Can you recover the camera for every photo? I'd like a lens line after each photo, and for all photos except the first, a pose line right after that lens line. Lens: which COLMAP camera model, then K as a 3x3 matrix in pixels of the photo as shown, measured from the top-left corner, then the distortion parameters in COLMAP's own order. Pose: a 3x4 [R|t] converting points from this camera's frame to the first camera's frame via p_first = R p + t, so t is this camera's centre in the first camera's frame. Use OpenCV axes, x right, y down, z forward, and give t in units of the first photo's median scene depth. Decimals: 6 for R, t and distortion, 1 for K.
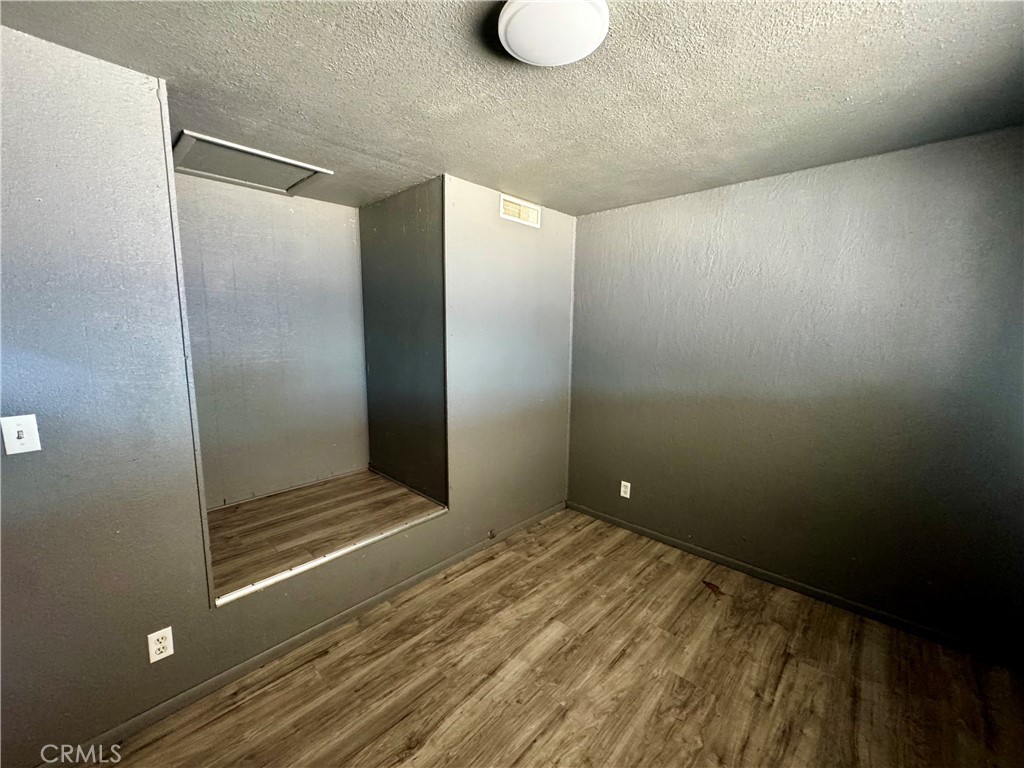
lens RADIAL K [[411.8, 0, 511.4], [0, 411.8, 382.2], [0, 0, 1]] dist [-0.003387, 0.000651]
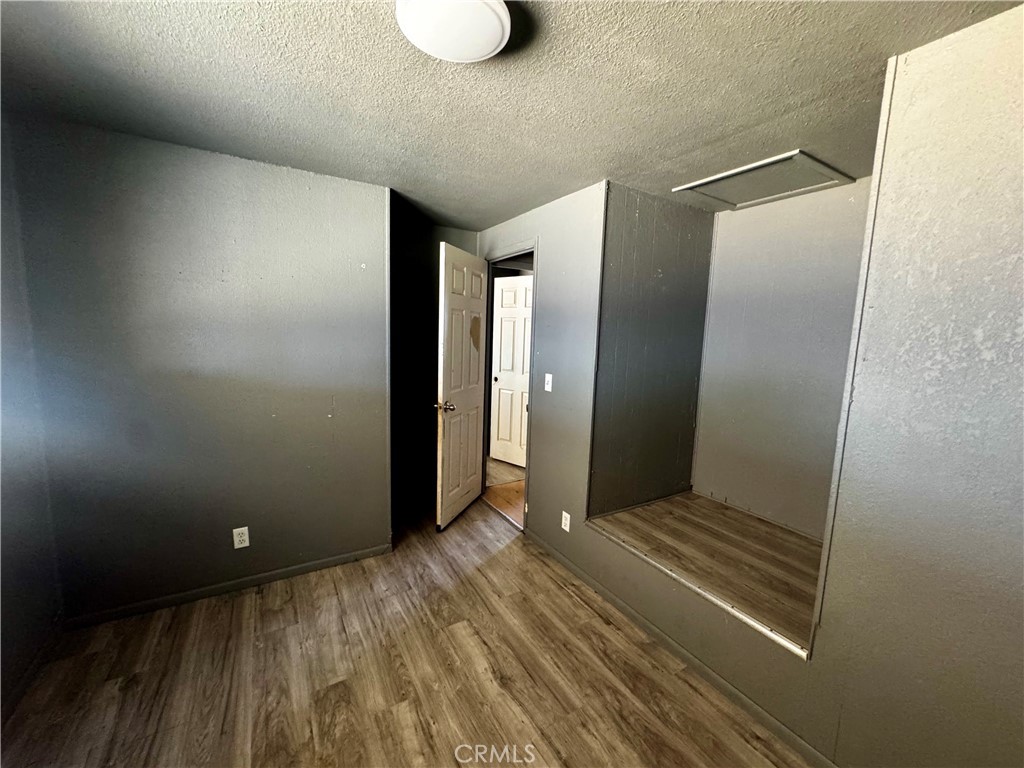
lens RADIAL K [[411.8, 0, 511.4], [0, 411.8, 382.2], [0, 0, 1]] dist [-0.003387, 0.000651]
pose [[-0.273573, 0.104080, -0.956204, 0.614731], [-0.162723, 0.974790, 0.152659, -0.114468], [0.947987, 0.197360, -0.249740, 0.872795]]
